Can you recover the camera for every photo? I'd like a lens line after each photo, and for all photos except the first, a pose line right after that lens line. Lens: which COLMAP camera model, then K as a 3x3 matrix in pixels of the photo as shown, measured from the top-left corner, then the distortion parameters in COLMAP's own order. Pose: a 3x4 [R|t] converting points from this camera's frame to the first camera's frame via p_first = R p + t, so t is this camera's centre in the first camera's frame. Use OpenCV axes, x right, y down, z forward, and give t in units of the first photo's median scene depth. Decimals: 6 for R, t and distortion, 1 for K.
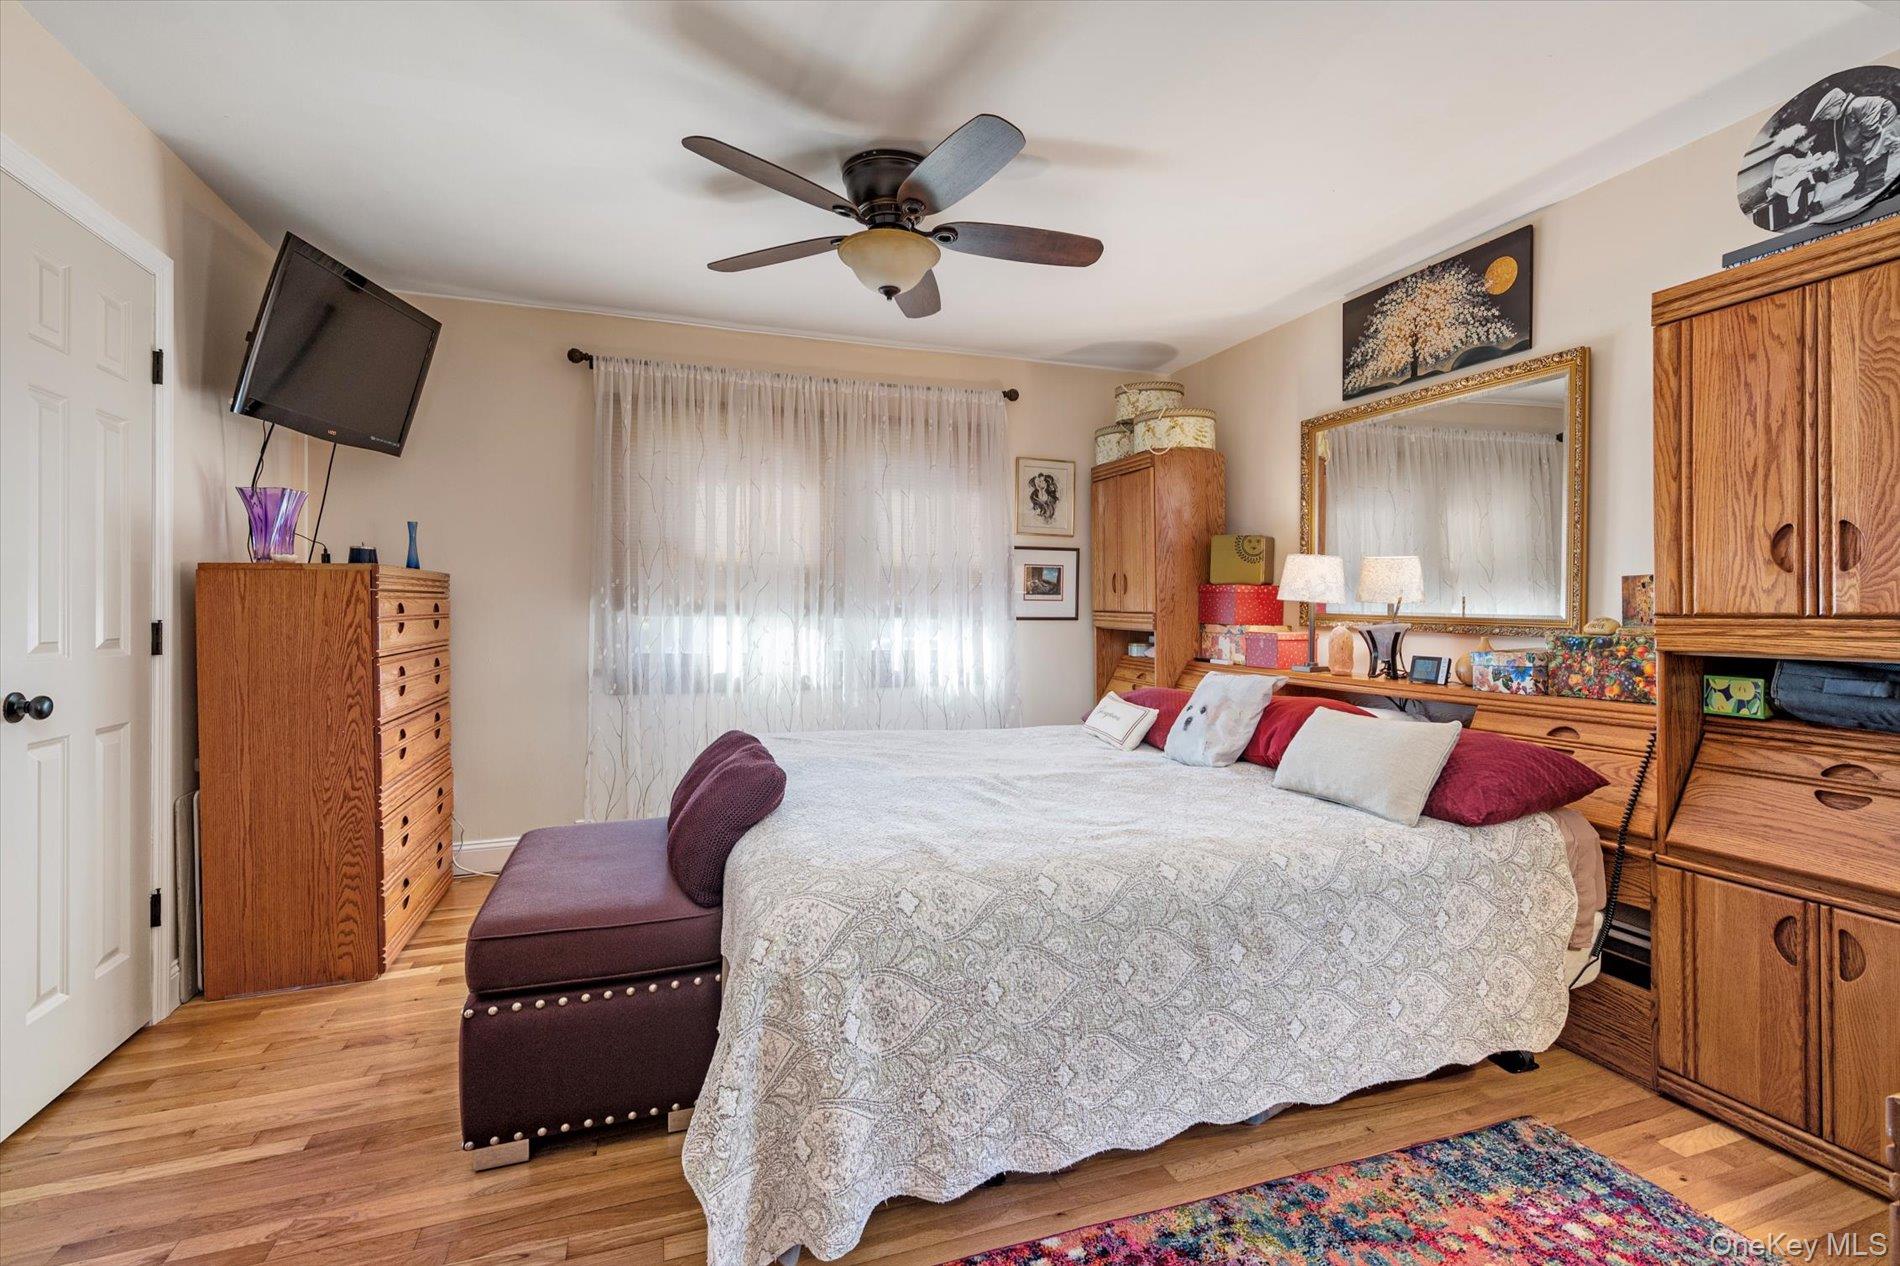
lens RADIAL K [[857.6, 0, 957.7], [0, 857.6, 614.9], [0, 0, 1]] dist [-0.000019, 0.001138]
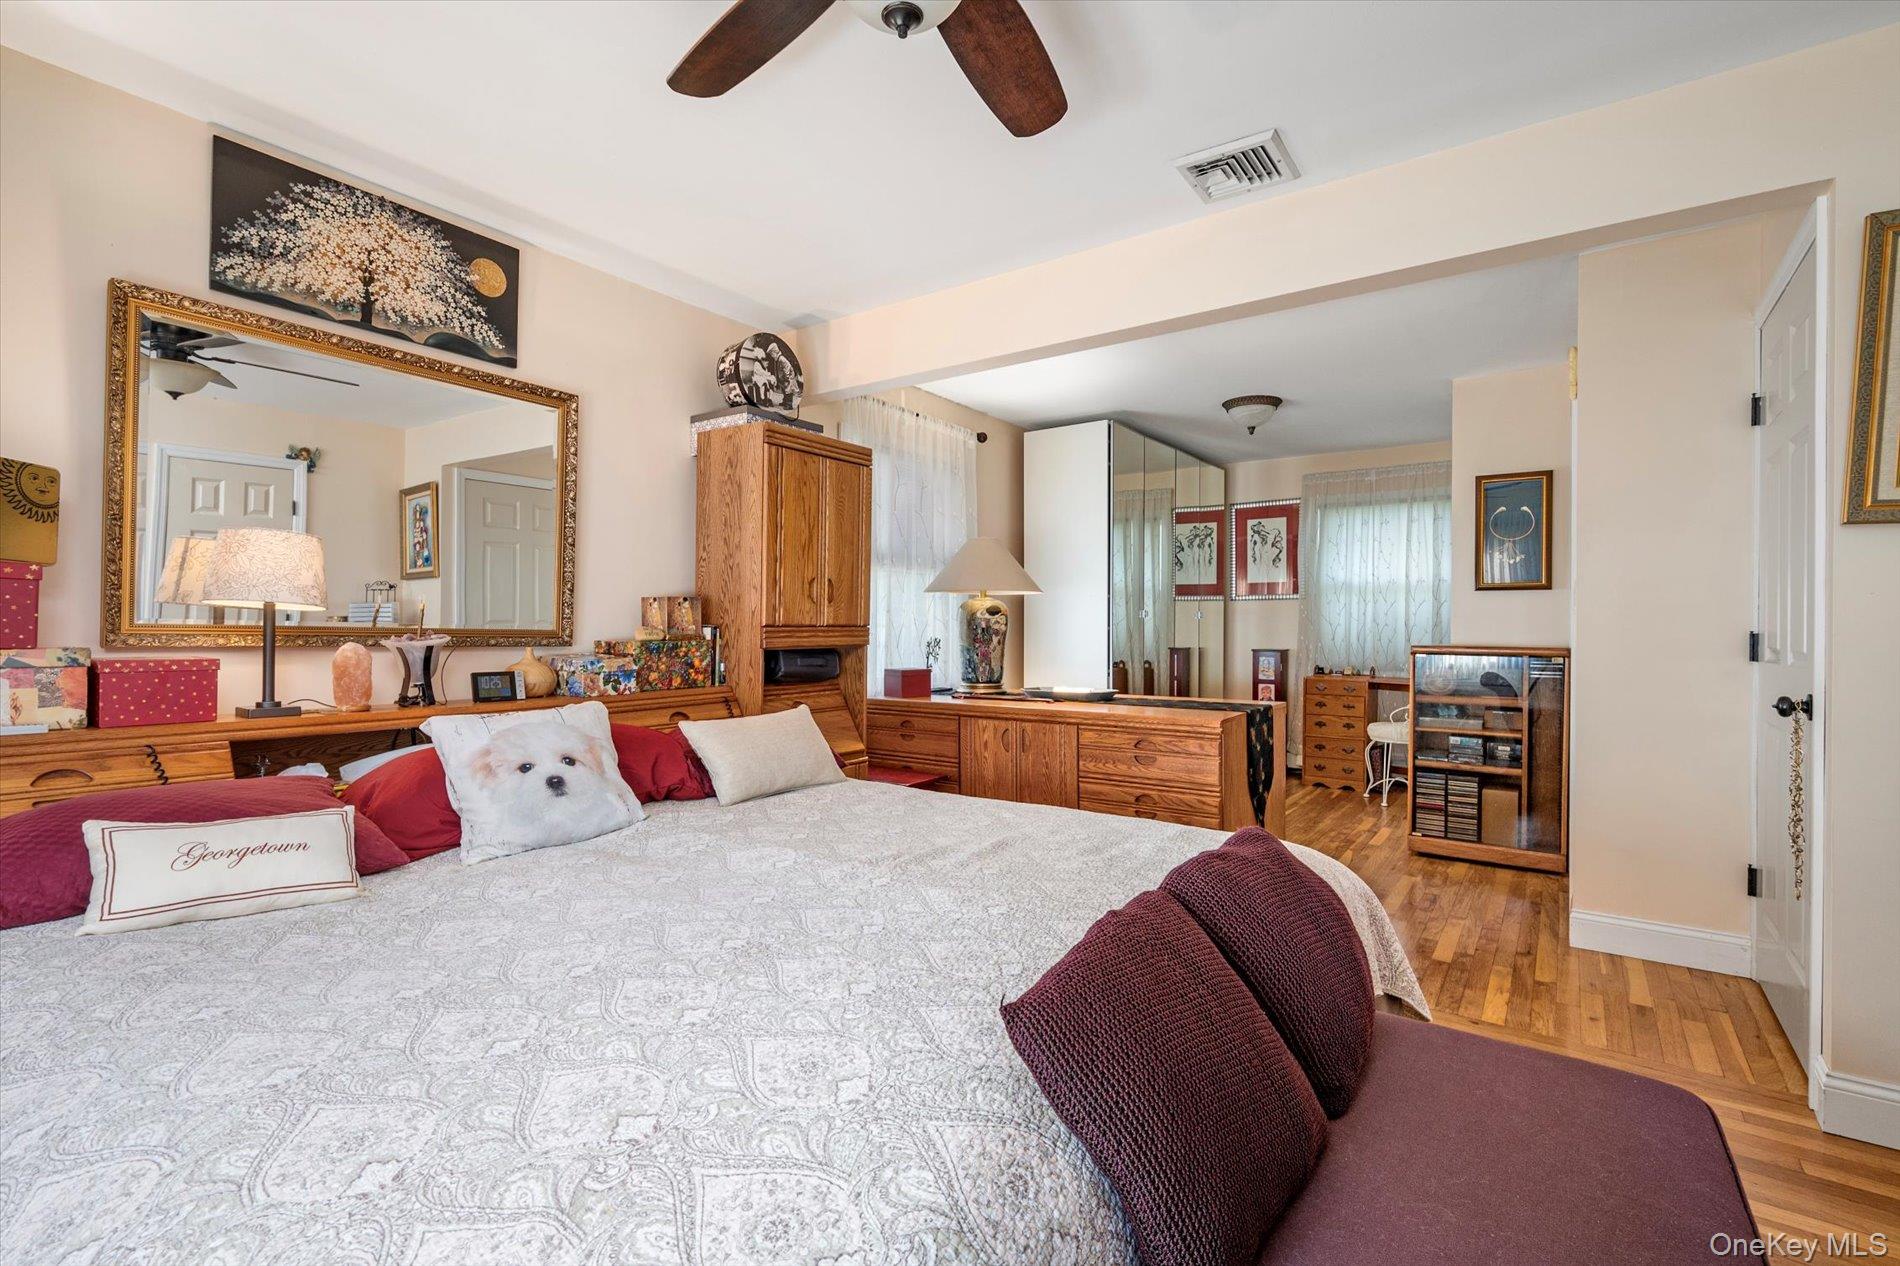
lens RADIAL K [[857.6, 0, 958.1], [0, 857.6, 628.4], [0, 0, 1]] dist [-0.000019, 0.001138]
pose [[-0.571843, -0.007665, 0.820328, -0.486637], [-0.001502, 0.999964, 0.008296, -0.005781], [-0.820362, 0.003512, -0.571834, 1.145509]]
